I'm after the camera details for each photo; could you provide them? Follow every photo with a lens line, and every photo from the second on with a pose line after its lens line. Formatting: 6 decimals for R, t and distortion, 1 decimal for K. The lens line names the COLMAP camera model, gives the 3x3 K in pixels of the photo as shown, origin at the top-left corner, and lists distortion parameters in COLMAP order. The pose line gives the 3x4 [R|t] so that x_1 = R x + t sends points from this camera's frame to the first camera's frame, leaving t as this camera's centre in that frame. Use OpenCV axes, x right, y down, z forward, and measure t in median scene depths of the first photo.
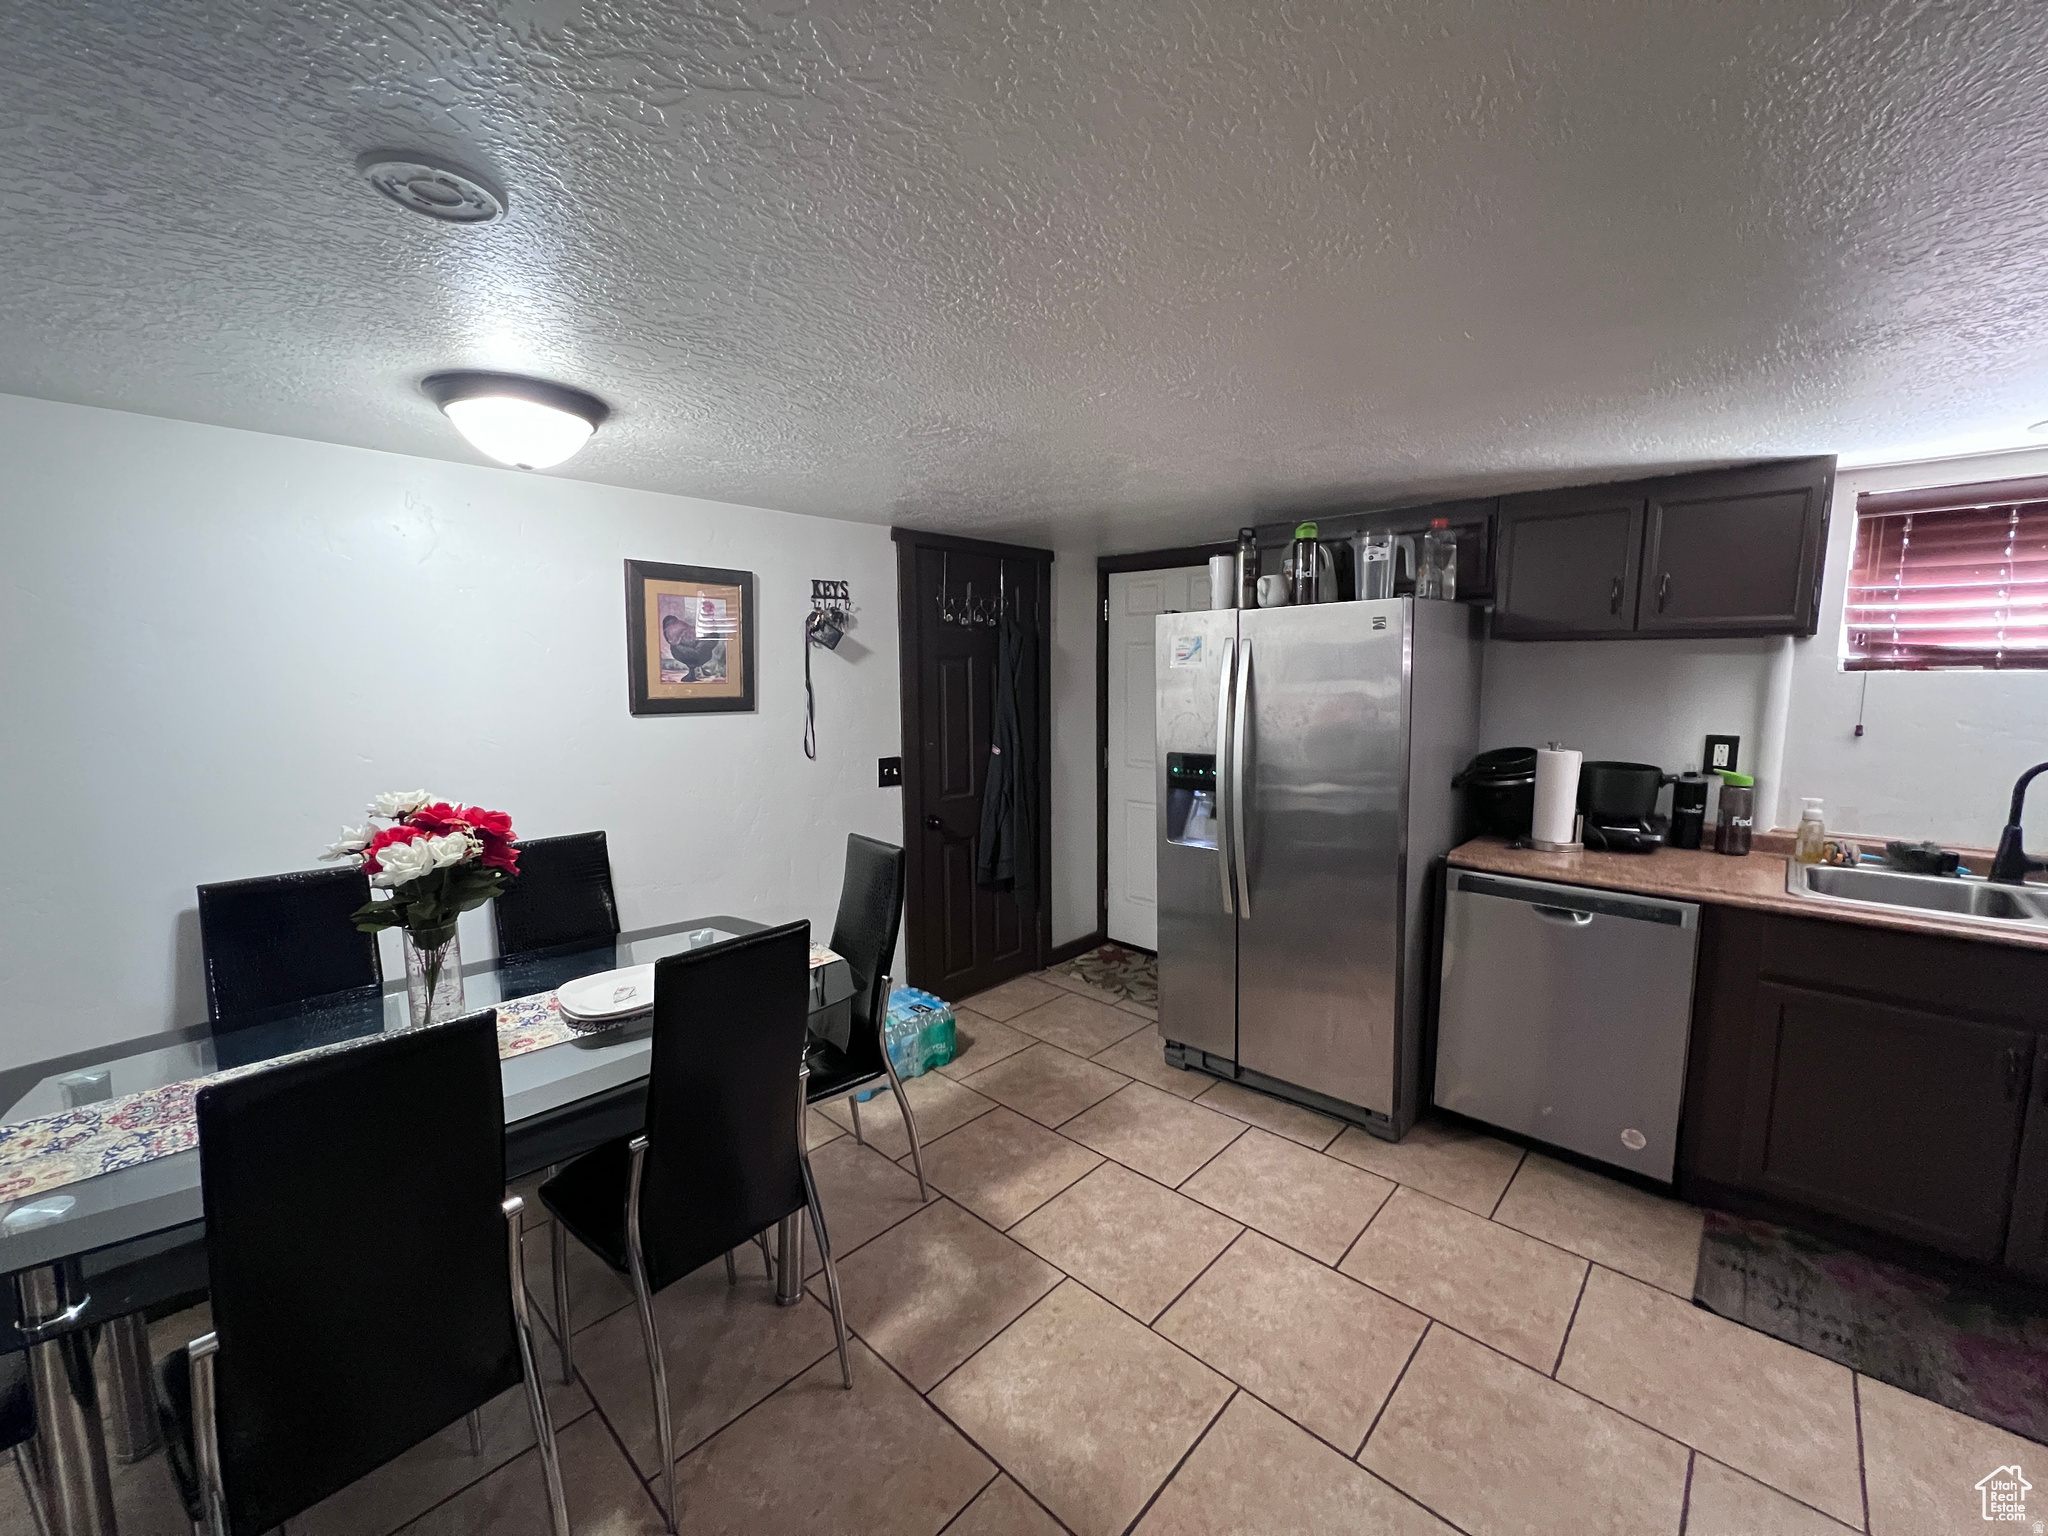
lens RADIAL K [[818.3, 0, 1029.7], [0, 818.3, 766.4], [0, 0, 1]] dist [0.001266, 0.000397]
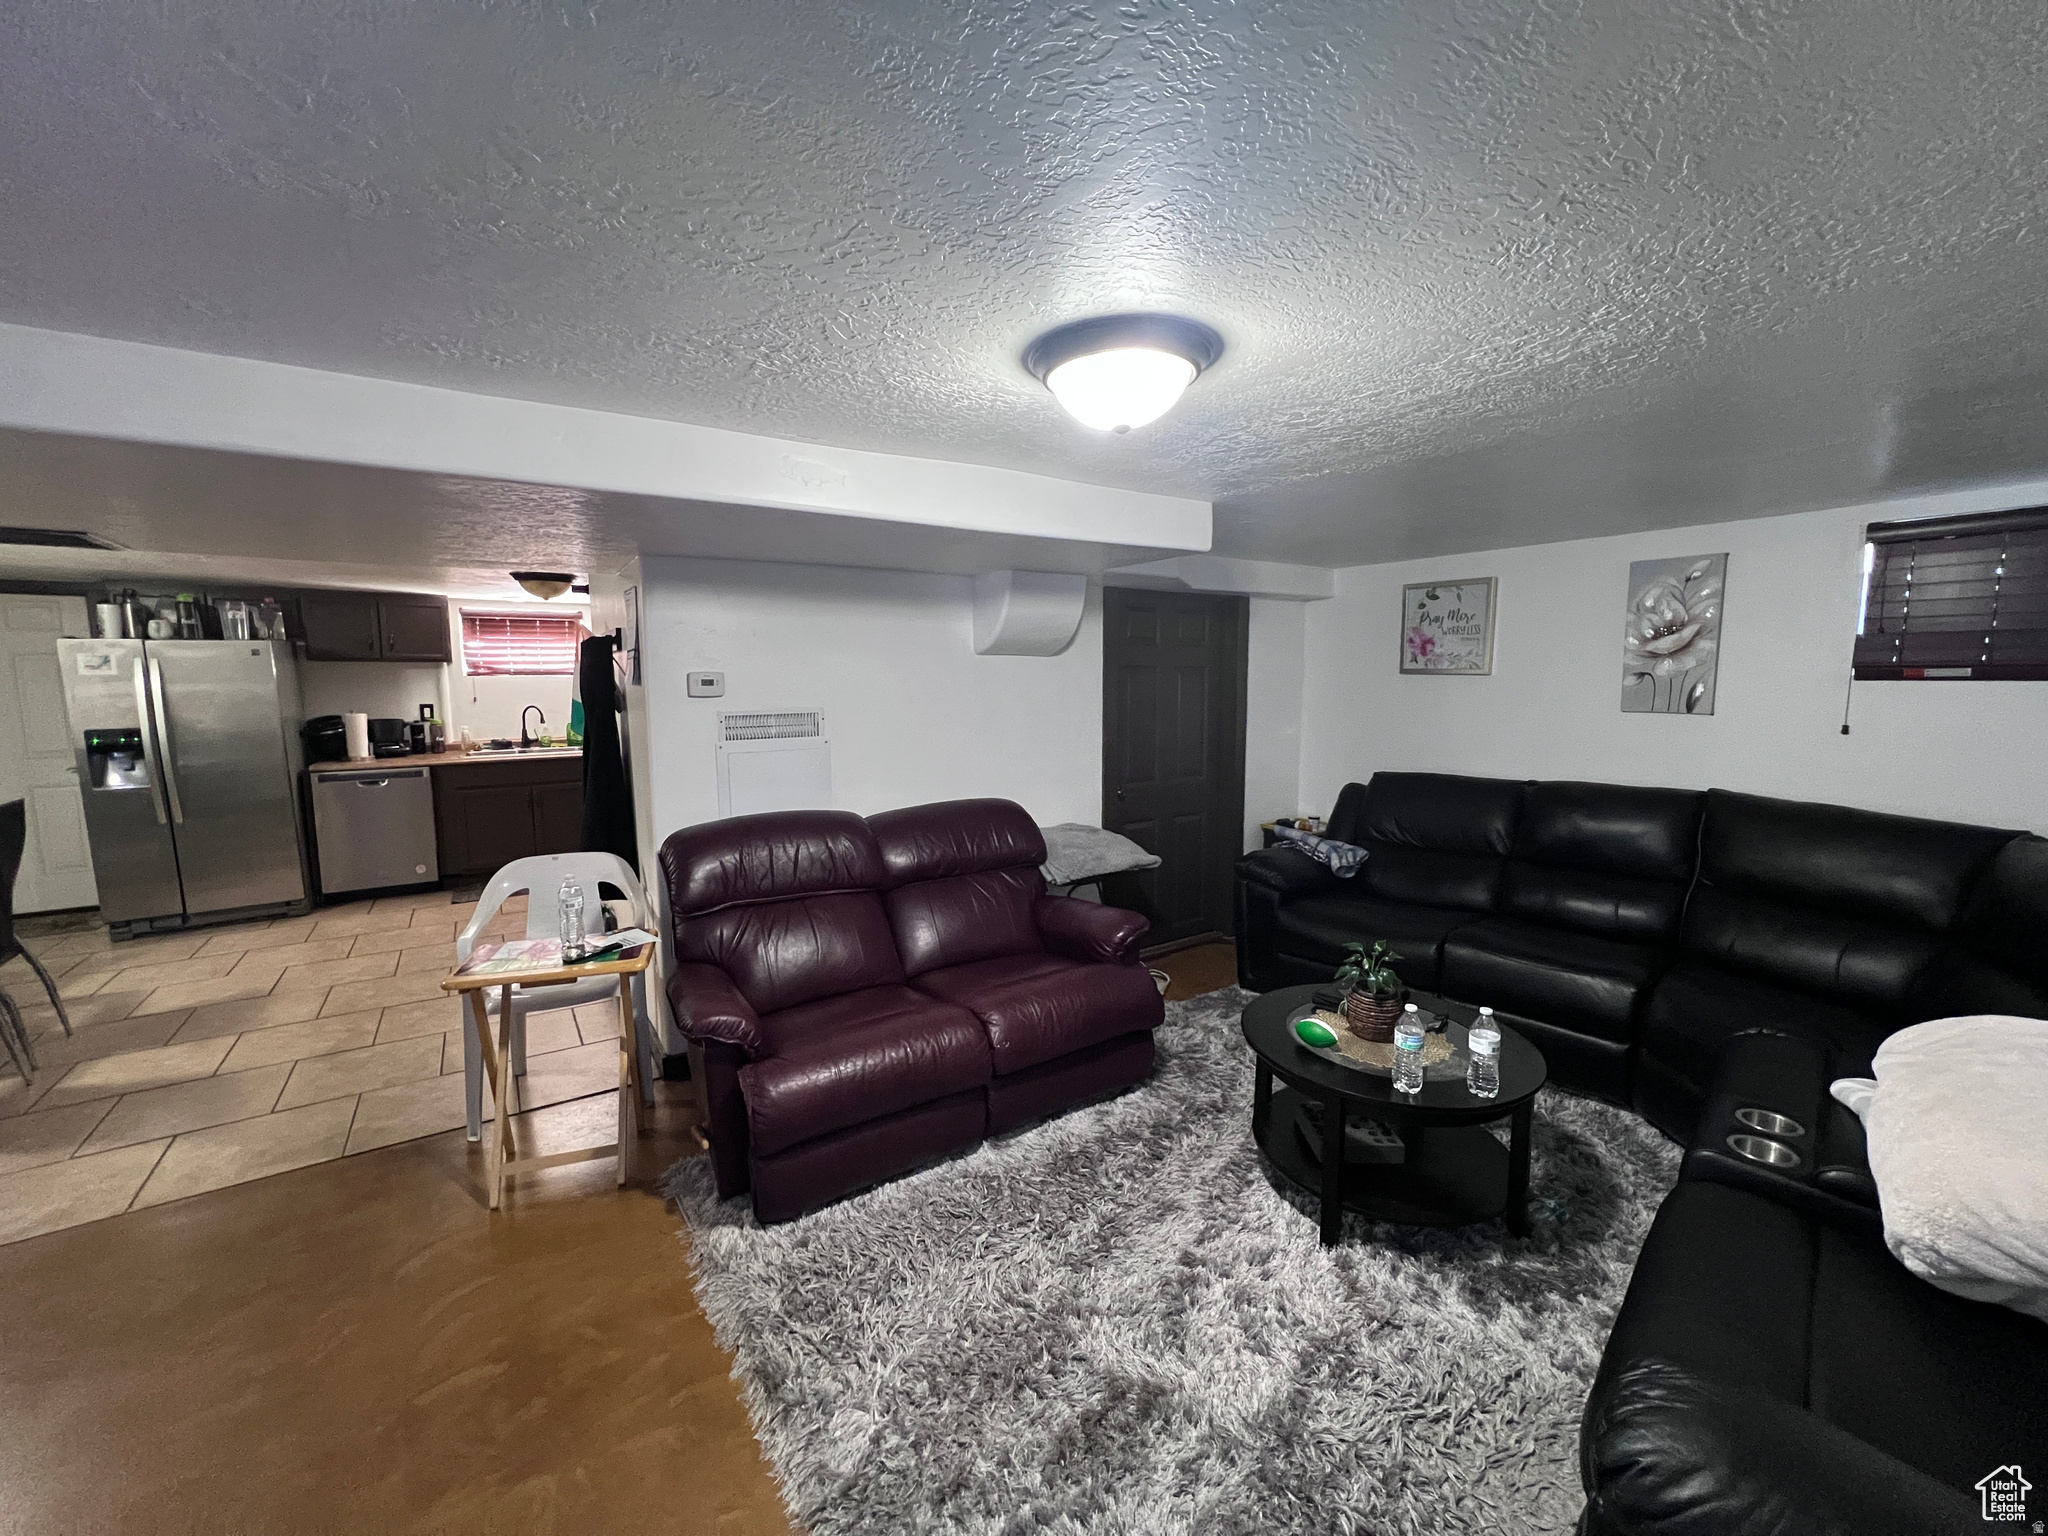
lens RADIAL K [[818.3, 0, 1022.6], [0, 818.3, 772.6], [0, 0, 1]] dist [0.001266, 0.000397]
pose [[0.239167, -0.114530, 0.964200, -1.018643], [0.110422, 0.989785, 0.090180, 0.132518], [-0.964679, 0.084901, 0.249370, -1.203335]]
